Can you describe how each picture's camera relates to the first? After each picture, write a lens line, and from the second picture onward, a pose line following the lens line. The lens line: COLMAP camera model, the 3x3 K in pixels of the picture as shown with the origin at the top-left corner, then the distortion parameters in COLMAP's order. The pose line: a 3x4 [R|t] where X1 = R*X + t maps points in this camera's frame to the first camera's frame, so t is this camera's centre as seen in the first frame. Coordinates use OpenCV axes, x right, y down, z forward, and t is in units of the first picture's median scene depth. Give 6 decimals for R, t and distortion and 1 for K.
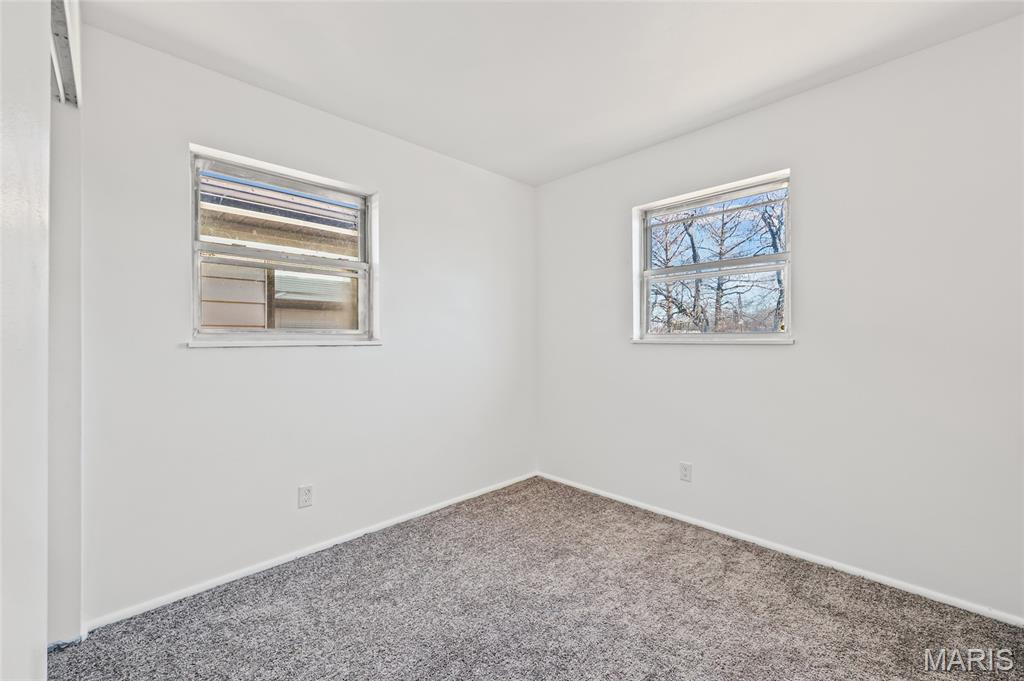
lens RADIAL K [[414.7, 0, 511.6], [0, 414.7, 337.8], [0, 0, 1]] dist [-0.000021, -0.000077]
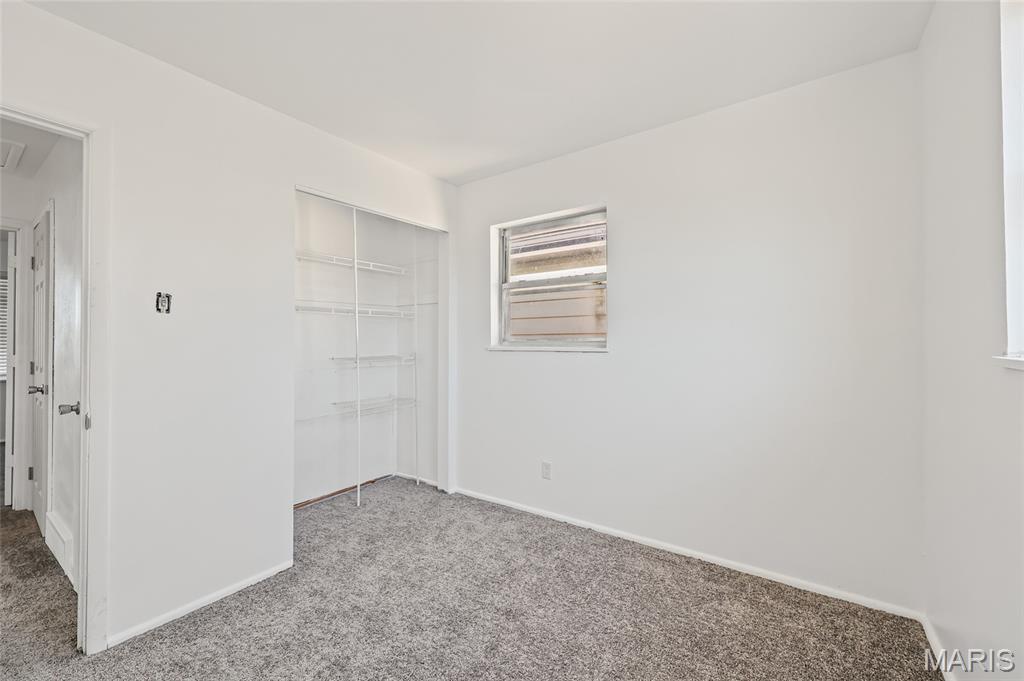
lens RADIAL K [[414.7, 0, 511.6], [0, 414.7, 337.8], [0, 0, 1]] dist [-0.000021, -0.000077]
pose [[0.159599, -0.014400, -0.987077, 0.716167], [0.013543, 0.999831, -0.012397, -0.003392], [0.987089, -0.011389, 0.159767, 0.685052]]
